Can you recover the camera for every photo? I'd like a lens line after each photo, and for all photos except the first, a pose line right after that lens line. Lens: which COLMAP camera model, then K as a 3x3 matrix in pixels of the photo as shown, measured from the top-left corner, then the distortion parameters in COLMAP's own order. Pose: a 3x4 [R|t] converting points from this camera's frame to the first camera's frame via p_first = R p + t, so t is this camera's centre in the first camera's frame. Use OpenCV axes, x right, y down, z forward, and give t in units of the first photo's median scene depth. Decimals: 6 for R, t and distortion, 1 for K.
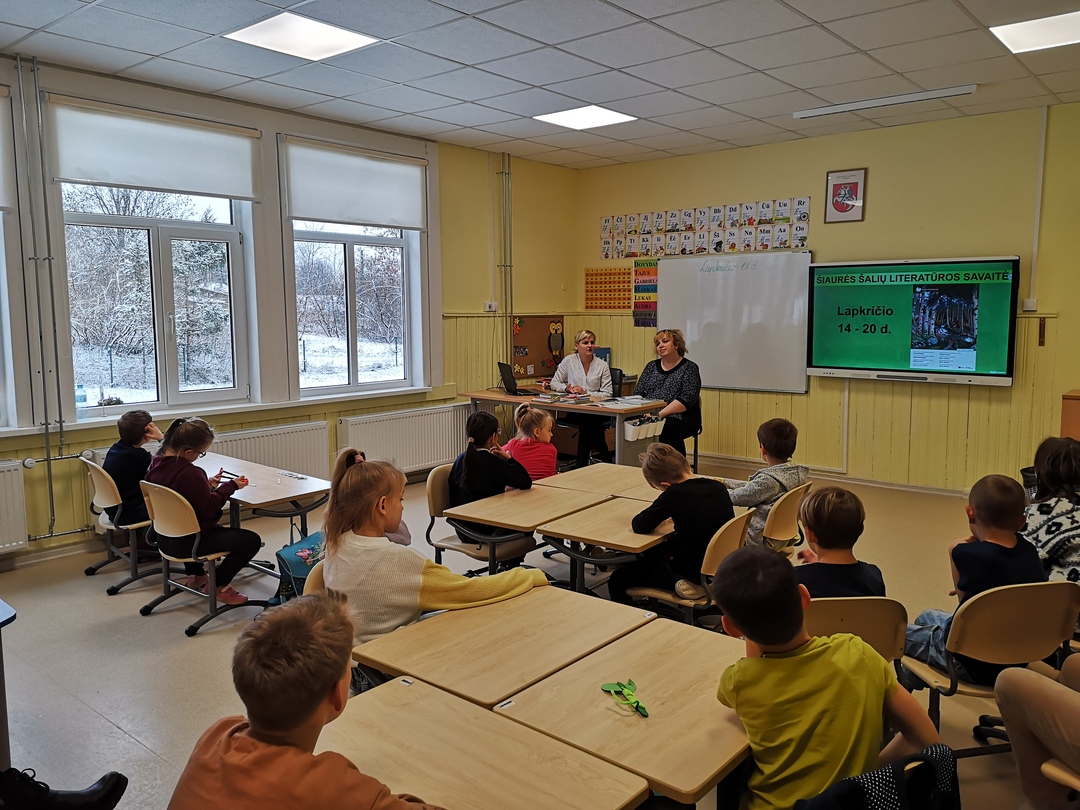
lens RADIAL K [[836.7, 0, 535.9], [0, 836.7, 400.2], [0, 0, 1]] dist [0.012714, 0.001426]
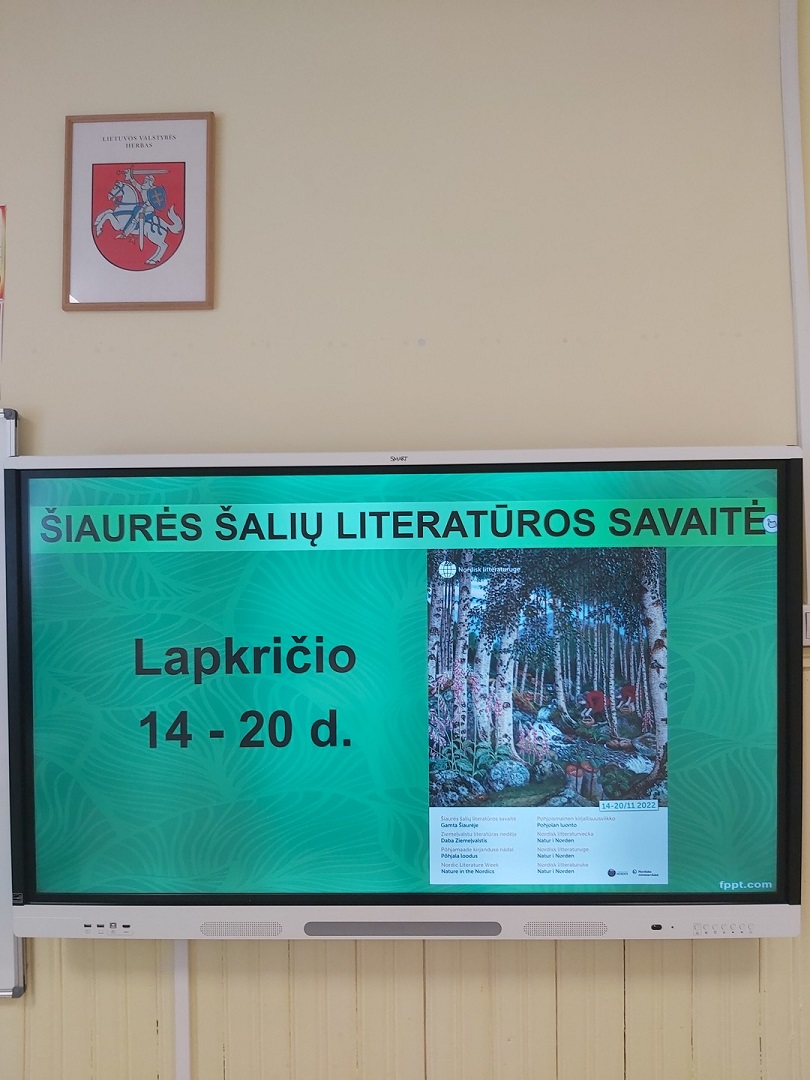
lens RADIAL K [[1107.6, 0, 403.3], [0, 1107.6, 537.6], [0, 0, 1]] dist [-0.034095, 0.000000]
pose [[0.802028, 0.009464, 0.597212, 0.247118], [0.075856, 0.990164, -0.117563, -0.103339], [-0.592450, 0.139591, 0.793421, 0.742096]]
